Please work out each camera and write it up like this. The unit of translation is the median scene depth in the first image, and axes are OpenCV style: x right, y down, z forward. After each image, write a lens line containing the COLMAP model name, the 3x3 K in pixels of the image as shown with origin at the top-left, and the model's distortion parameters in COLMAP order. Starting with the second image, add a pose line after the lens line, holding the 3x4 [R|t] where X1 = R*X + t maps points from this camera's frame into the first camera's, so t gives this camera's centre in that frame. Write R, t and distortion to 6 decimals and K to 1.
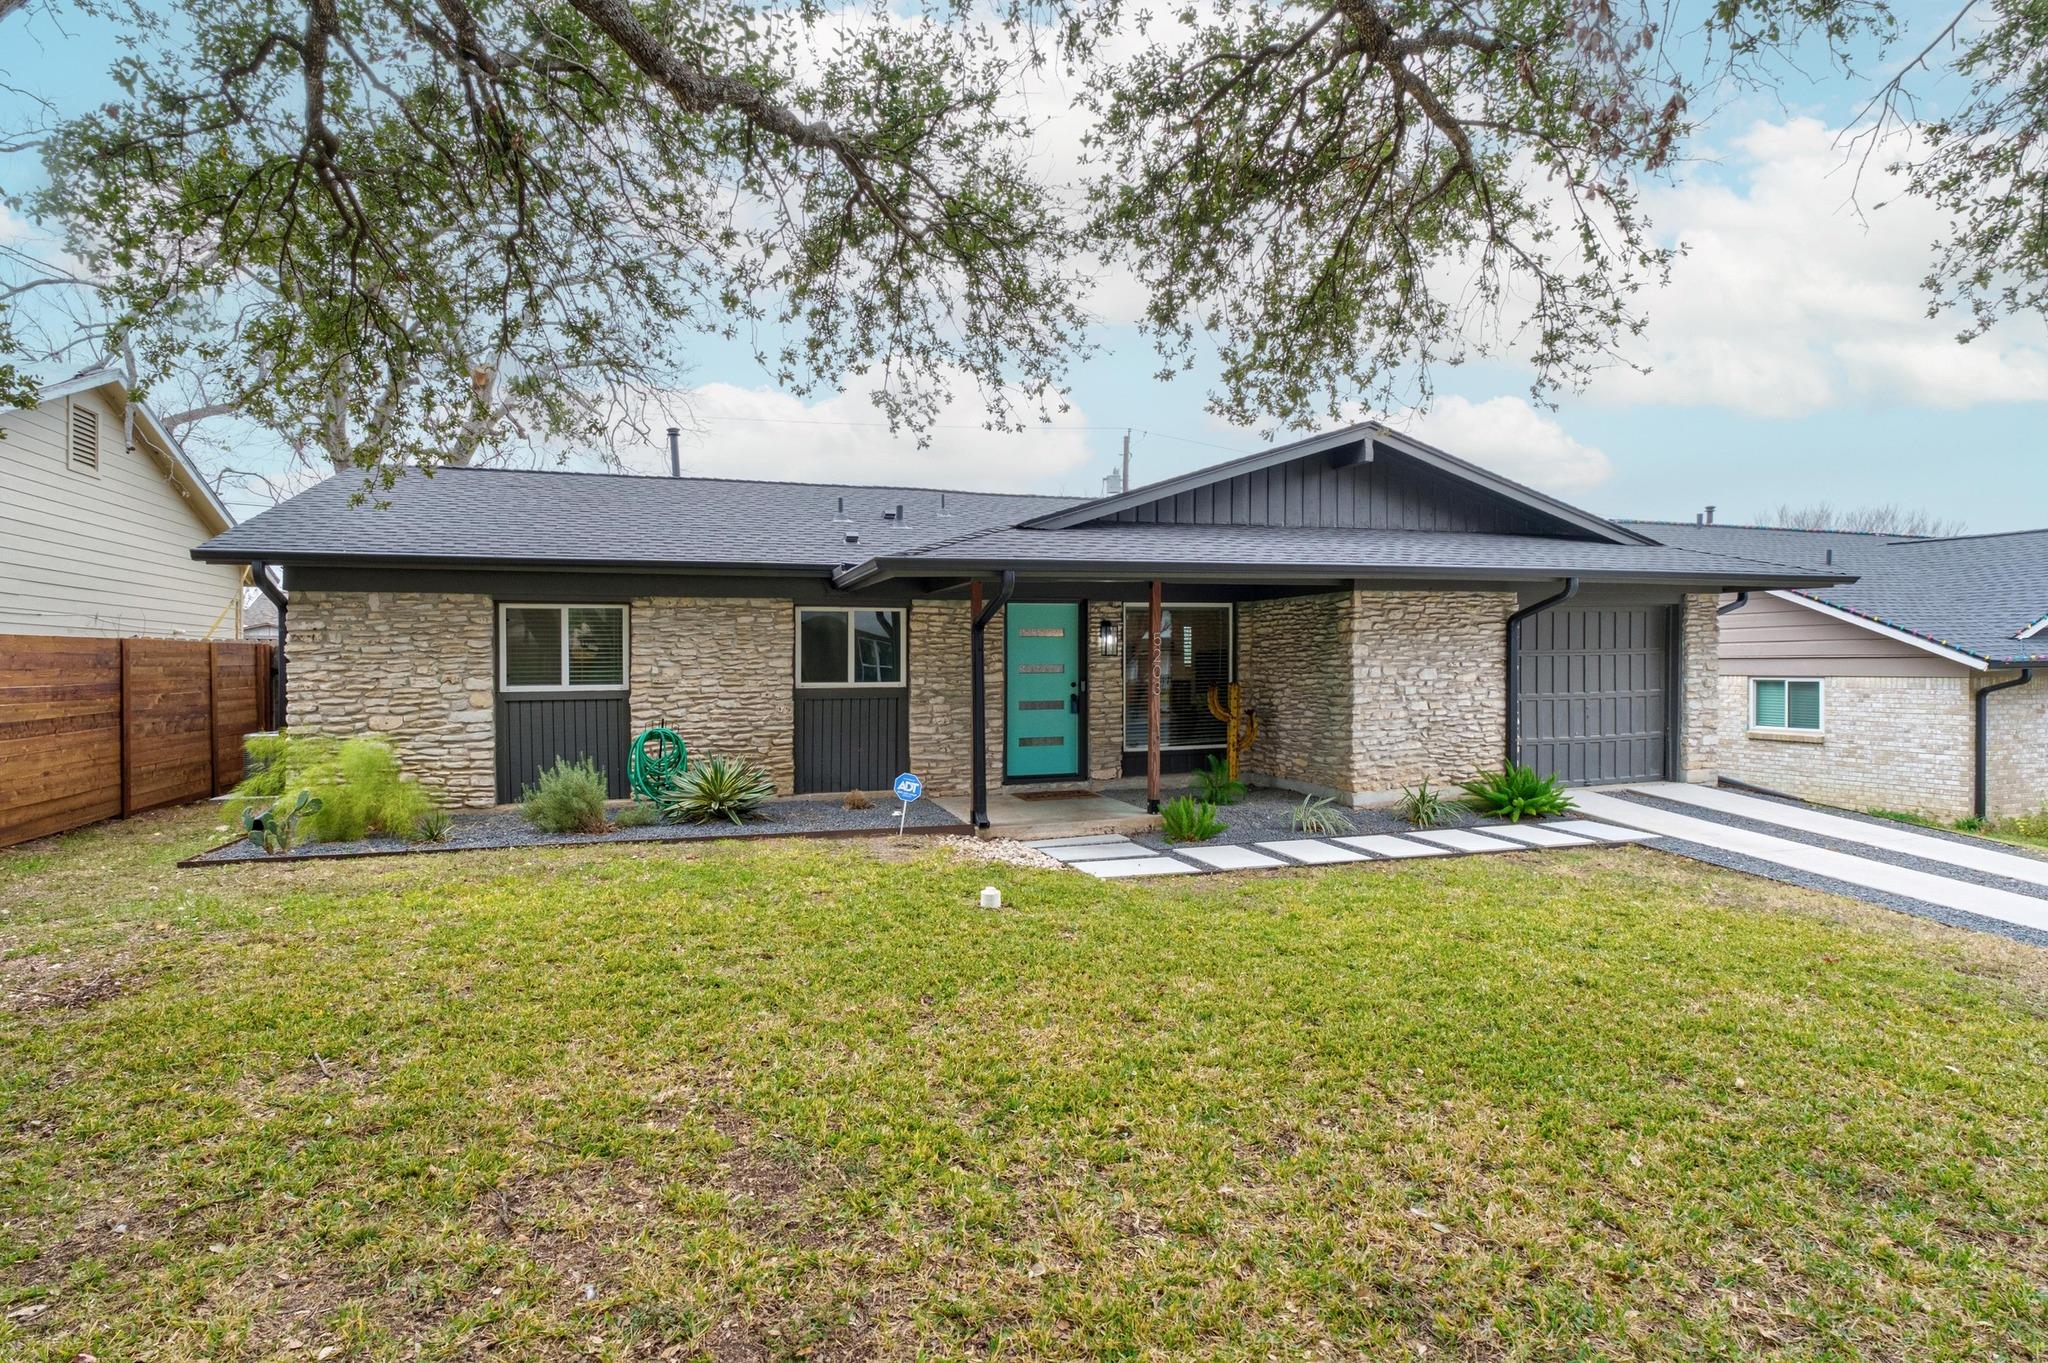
lens RADIAL K [[1081.4, 0, 1024.0], [0, 1081.4, 681.5], [0, 0, 1]] dist [-0.002018, -0.000302]
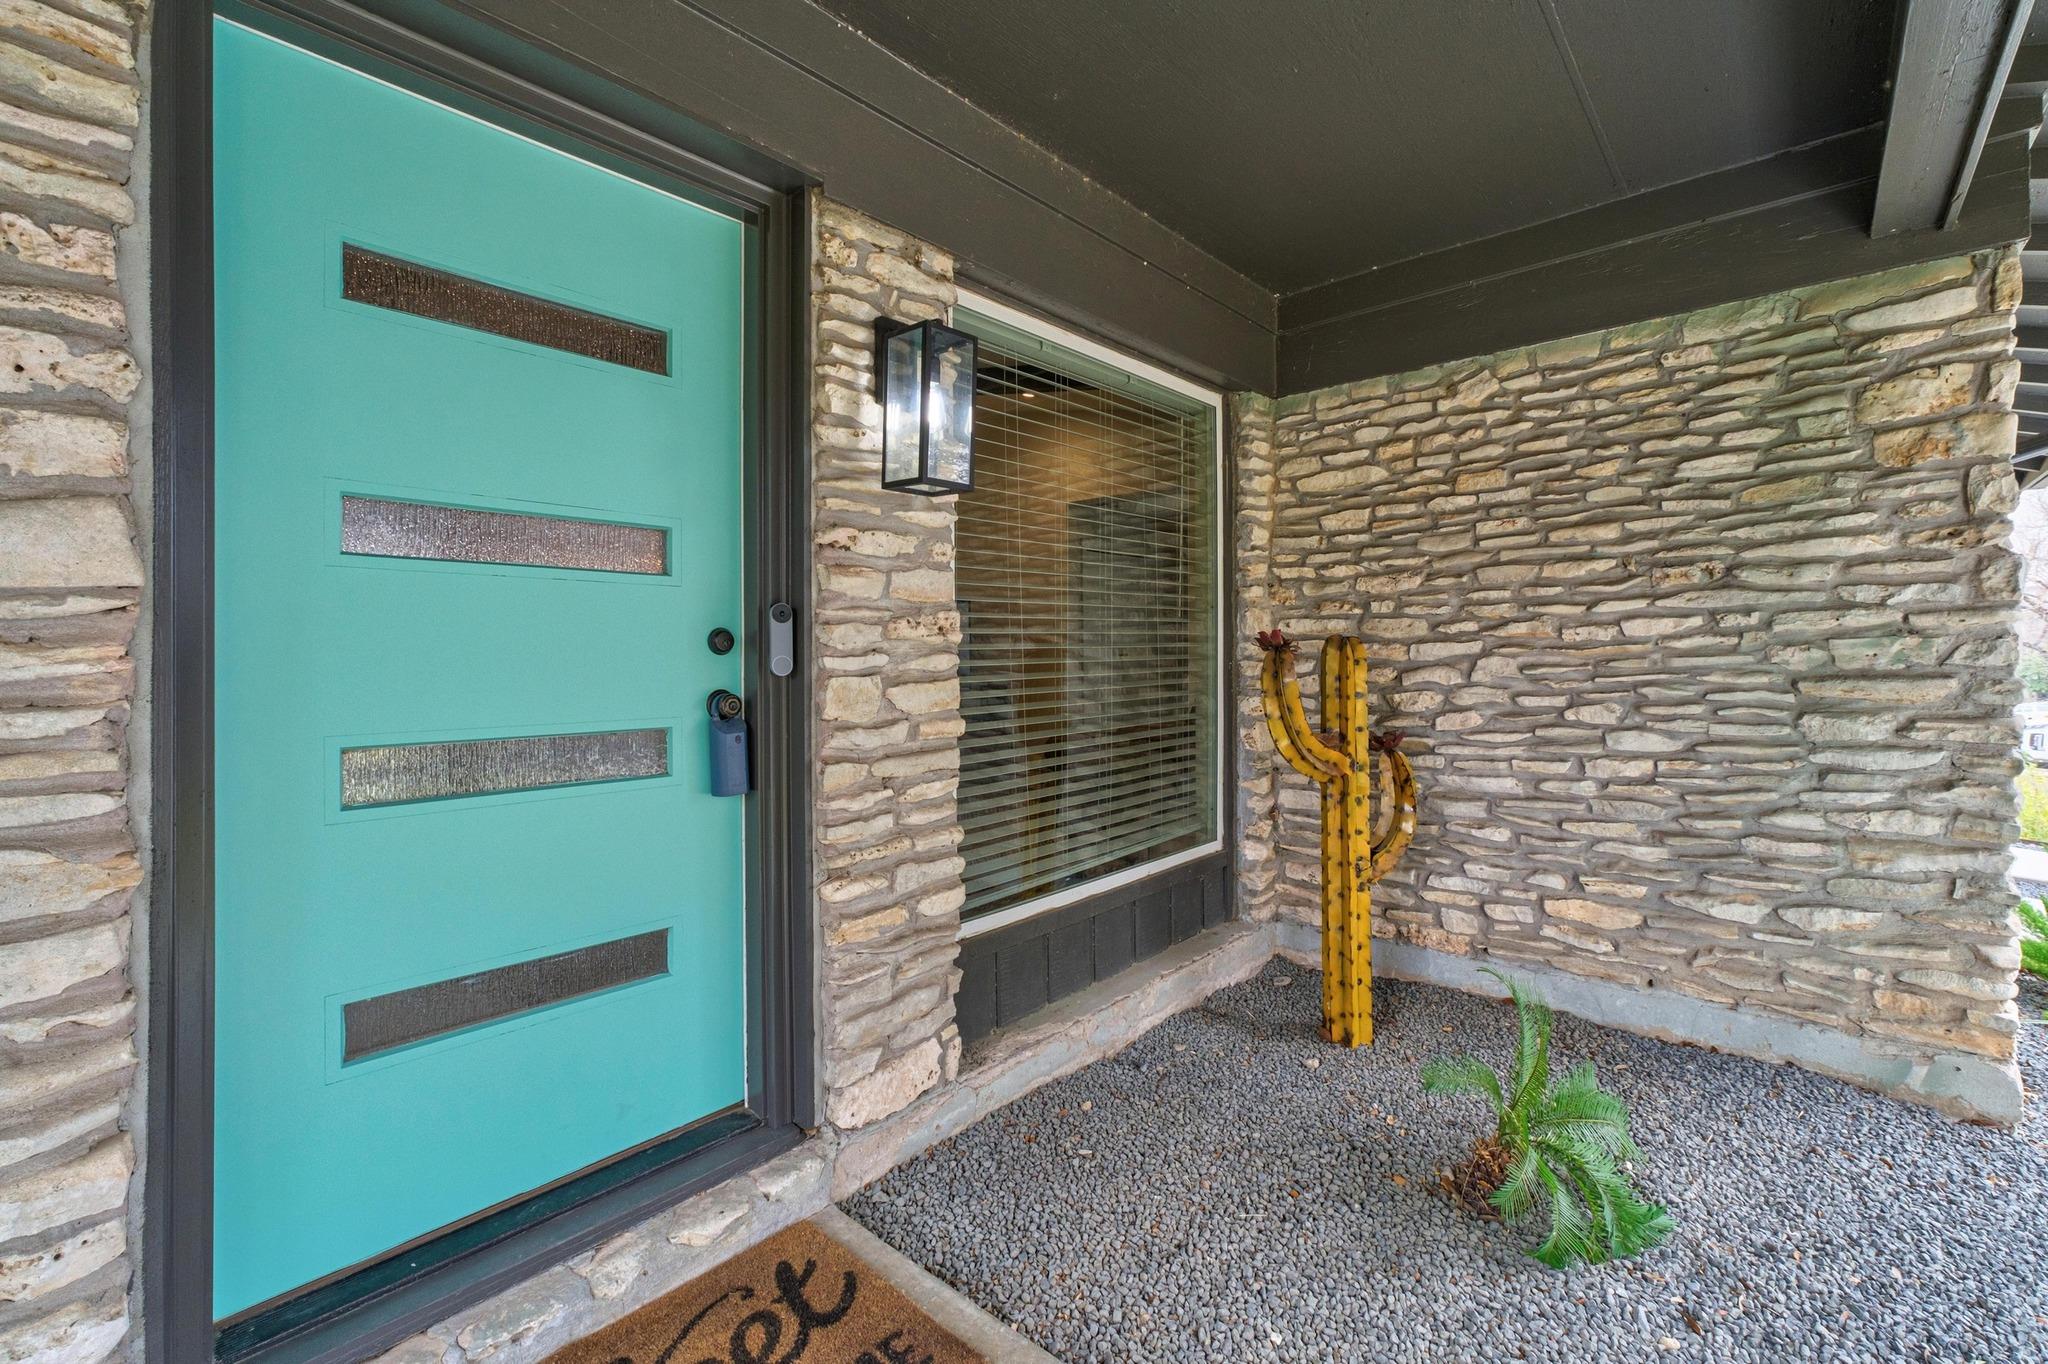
lens RADIAL K [[862.8, 0, 1034.5], [0, 862.8, 654.4], [0, 0, 1]] dist [-0.014577, 0.000159]
pose [[0.872095, -0.003118, 0.489326, 0.020805], [0.011905, 0.999819, -0.014846, 0.008620], [-0.489191, 0.018773, 0.871975, 0.894259]]
